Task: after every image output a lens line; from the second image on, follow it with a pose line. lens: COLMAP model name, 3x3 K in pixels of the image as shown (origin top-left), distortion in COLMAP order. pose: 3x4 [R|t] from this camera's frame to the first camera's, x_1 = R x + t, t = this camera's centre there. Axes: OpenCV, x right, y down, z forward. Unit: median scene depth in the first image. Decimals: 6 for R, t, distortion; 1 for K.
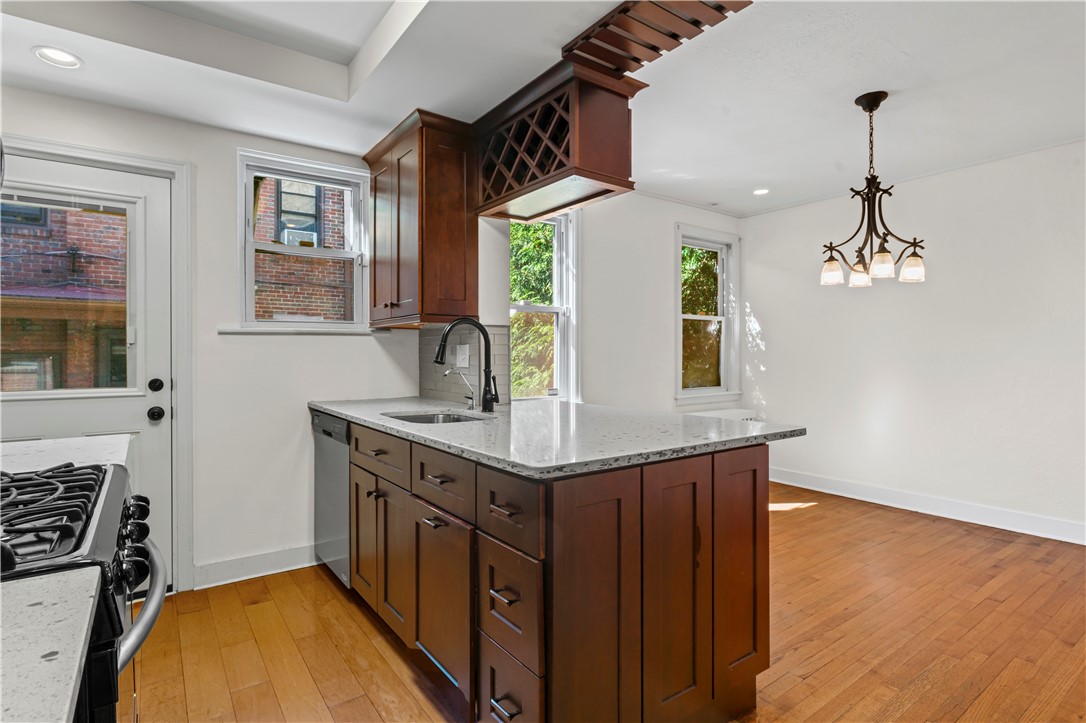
lens RADIAL K [[539.9, 0, 531.6], [0, 539.9, 357.7], [0, 0, 1]] dist [-0.007394, 0.001168]
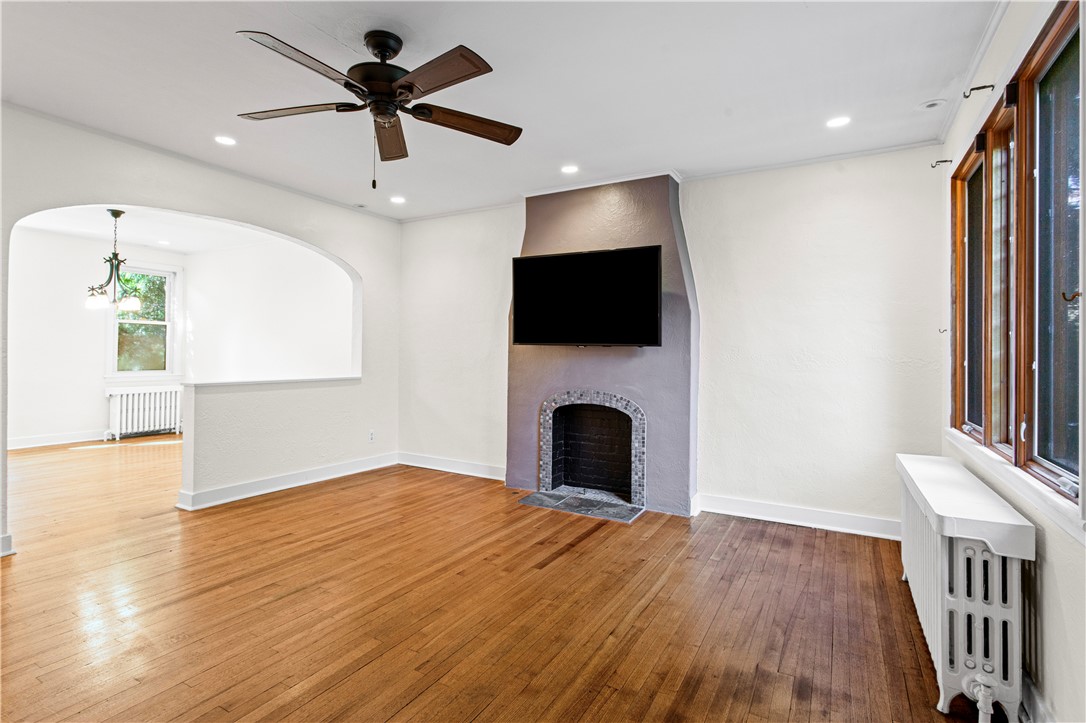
lens RADIAL K [[539.9, 0, 531.6], [0, 539.9, 346.4], [0, 0, 1]] dist [-0.007394, 0.001168]
pose [[0.907609, 0.016420, 0.419496, 1.153667], [-0.009133, 0.999771, -0.019371, 0.015109], [-0.419718, 0.013750, 0.907551, -1.303248]]
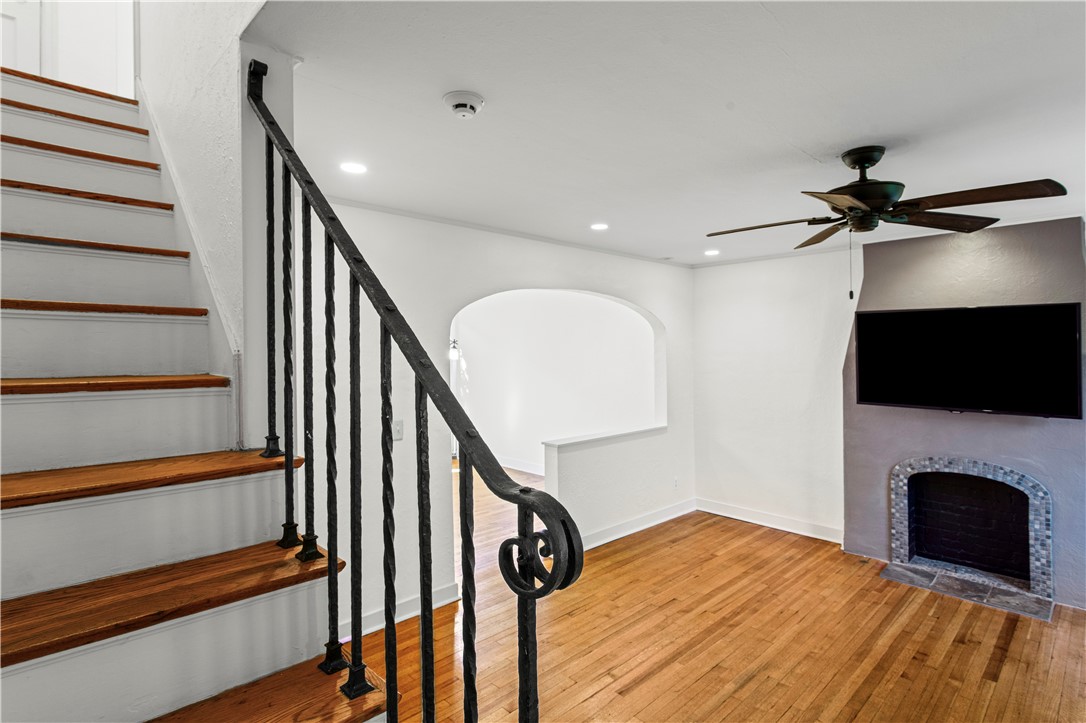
lens RADIAL K [[539.9, 0, 531.7], [0, 539.9, 342.4], [0, 0, 1]] dist [-0.007394, 0.001168]
pose [[0.990648, -0.000688, 0.136440, 0.678035], [0.004510, 0.999606, -0.027710, -0.151731], [-0.136368, 0.028066, 0.990261, -1.208718]]
